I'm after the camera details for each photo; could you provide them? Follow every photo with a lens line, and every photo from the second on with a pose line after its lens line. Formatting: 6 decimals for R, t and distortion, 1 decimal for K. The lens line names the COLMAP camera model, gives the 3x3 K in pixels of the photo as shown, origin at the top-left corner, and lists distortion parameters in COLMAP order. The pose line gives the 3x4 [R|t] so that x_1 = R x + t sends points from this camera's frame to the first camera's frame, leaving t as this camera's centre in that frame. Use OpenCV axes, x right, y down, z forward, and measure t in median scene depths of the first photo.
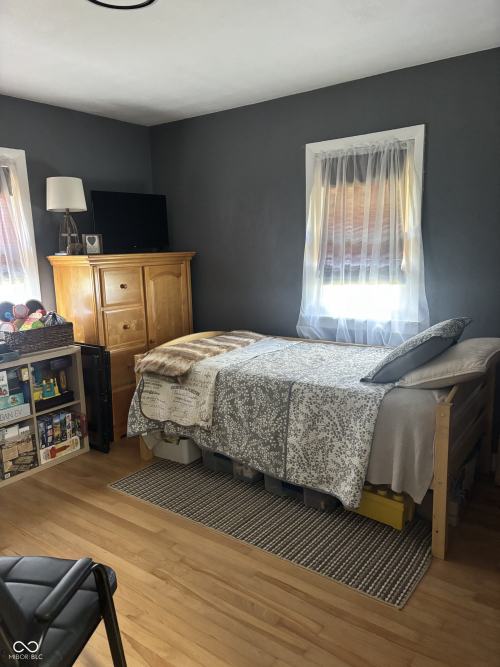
lens RADIAL K [[499.5, 0, 248.7], [0, 499.5, 336.8], [0, 0, 1]] dist [0.046554, -0.051538]
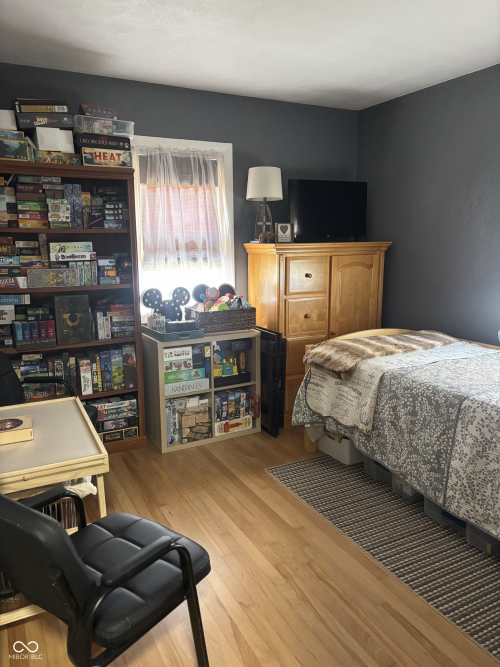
lens RADIAL K [[499.5, 0, 253.4], [0, 499.5, 335.4], [0, 0, 1]] dist [0.046554, -0.051538]
pose [[0.901960, 0.101609, -0.419694, 0.093488], [-0.094949, 0.994802, 0.036791, -0.009092], [0.421251, 0.006666, 0.906920, 0.061847]]
